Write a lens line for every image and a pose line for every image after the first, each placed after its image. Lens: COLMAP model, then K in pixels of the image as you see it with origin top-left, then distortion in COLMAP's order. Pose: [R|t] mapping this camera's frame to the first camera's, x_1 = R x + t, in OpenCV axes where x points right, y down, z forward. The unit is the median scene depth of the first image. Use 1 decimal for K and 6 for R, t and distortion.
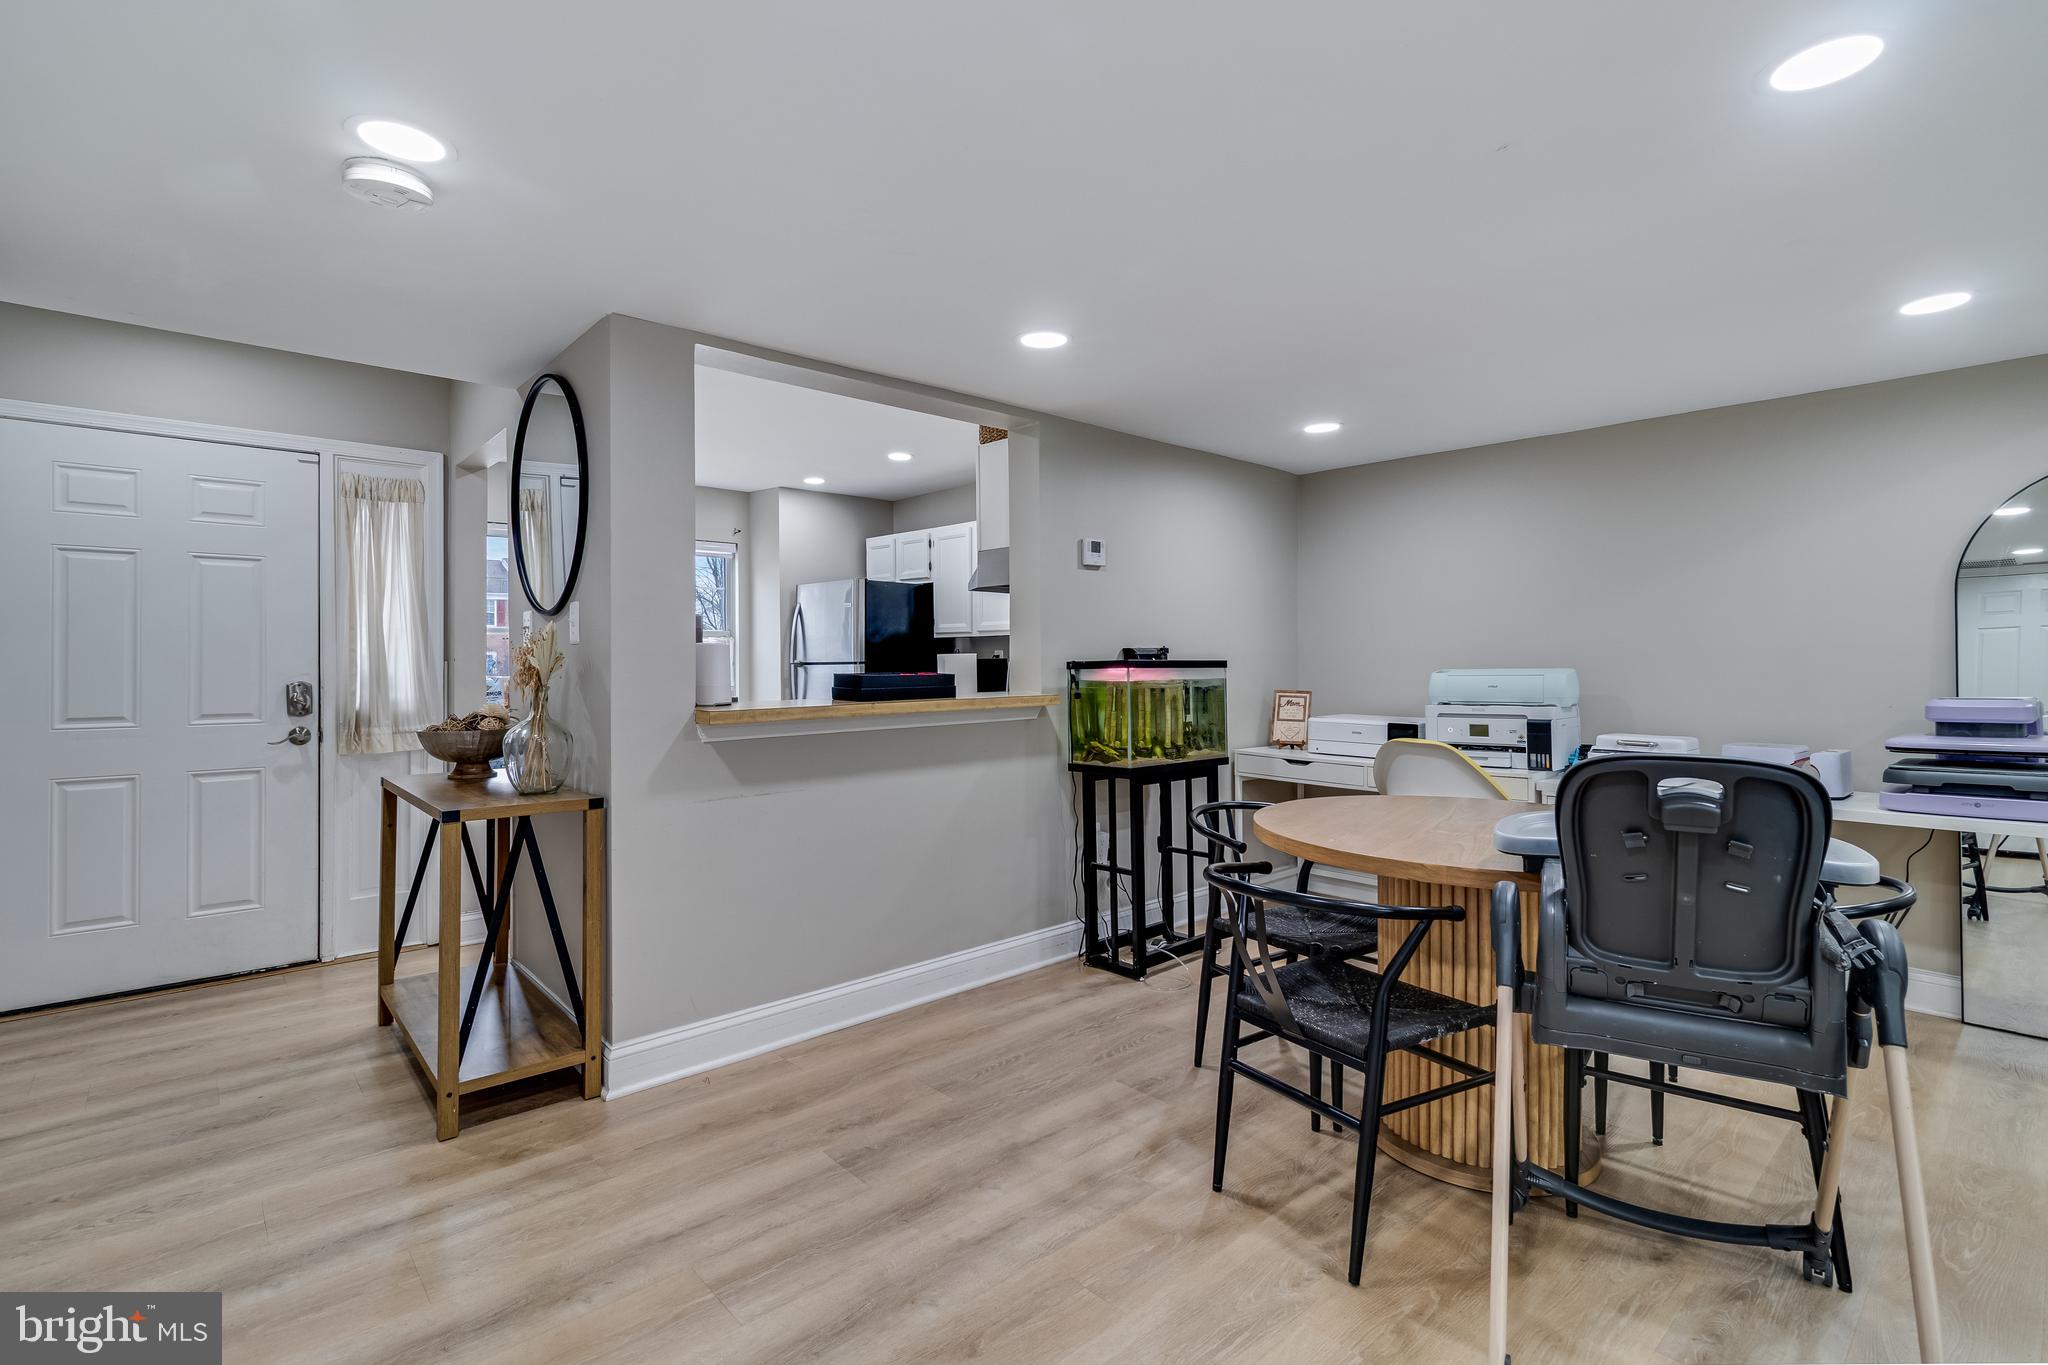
lens RADIAL K [[942.7, 0, 1032.2], [0, 942.7, 652.2], [0, 0, 1]] dist [-0.001862, -0.000063]
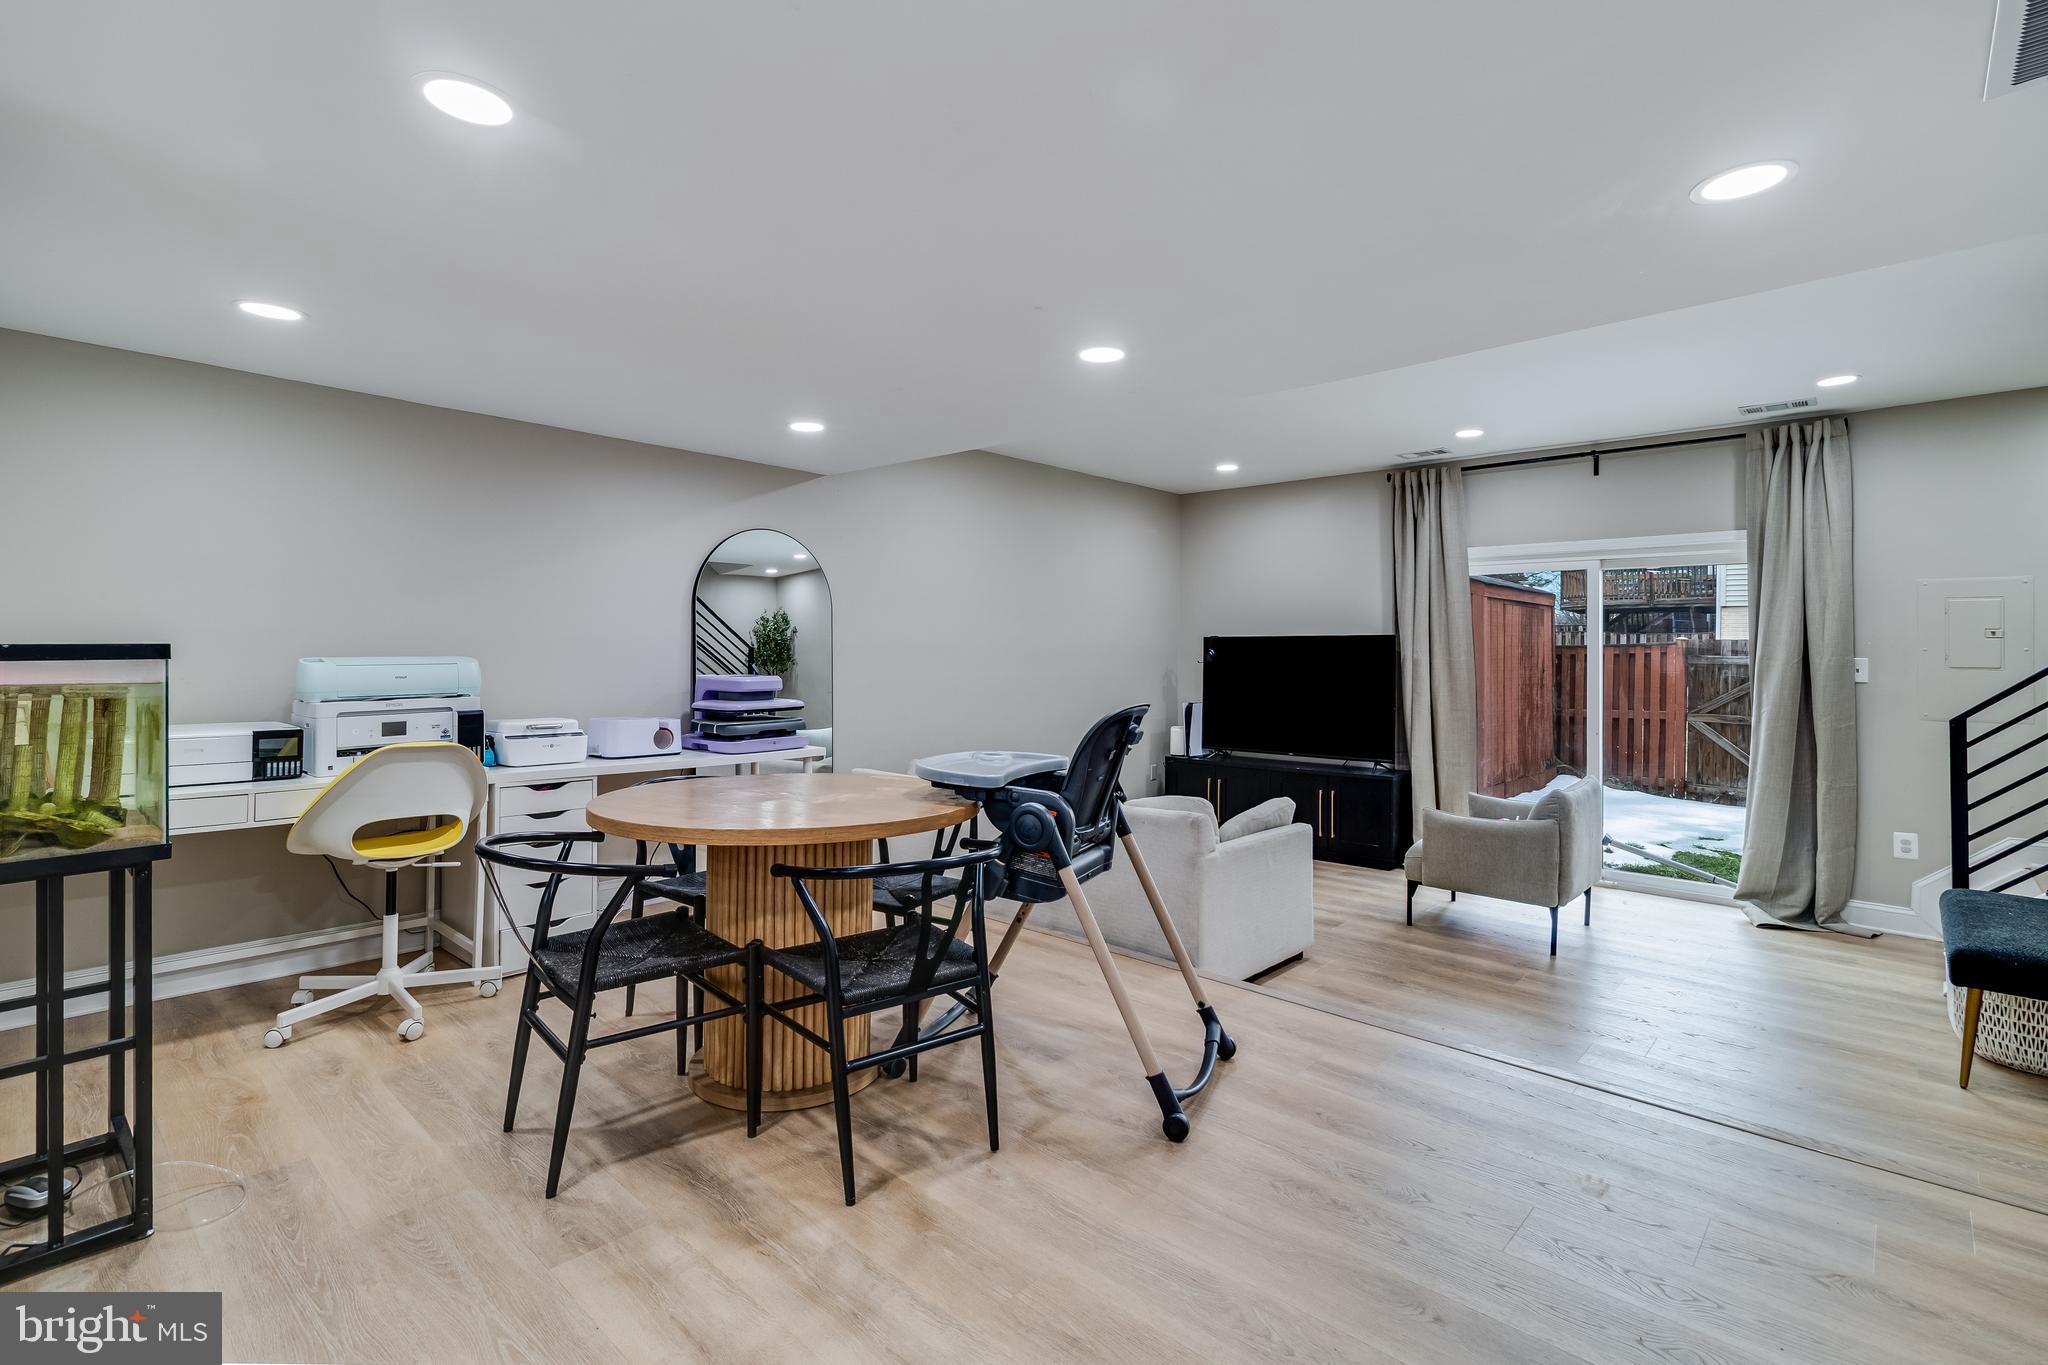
lens RADIAL K [[942.7, 0, 1032.2], [0, 942.7, 652.2], [0, 0, 1]] dist [-0.001862, -0.000063]
pose [[-0.068073, -0.002244, 0.997678, -0.612897], [-0.005851, 0.999981, 0.001850, 0.012946], [-0.997663, -0.005711, -0.068085, 0.718349]]
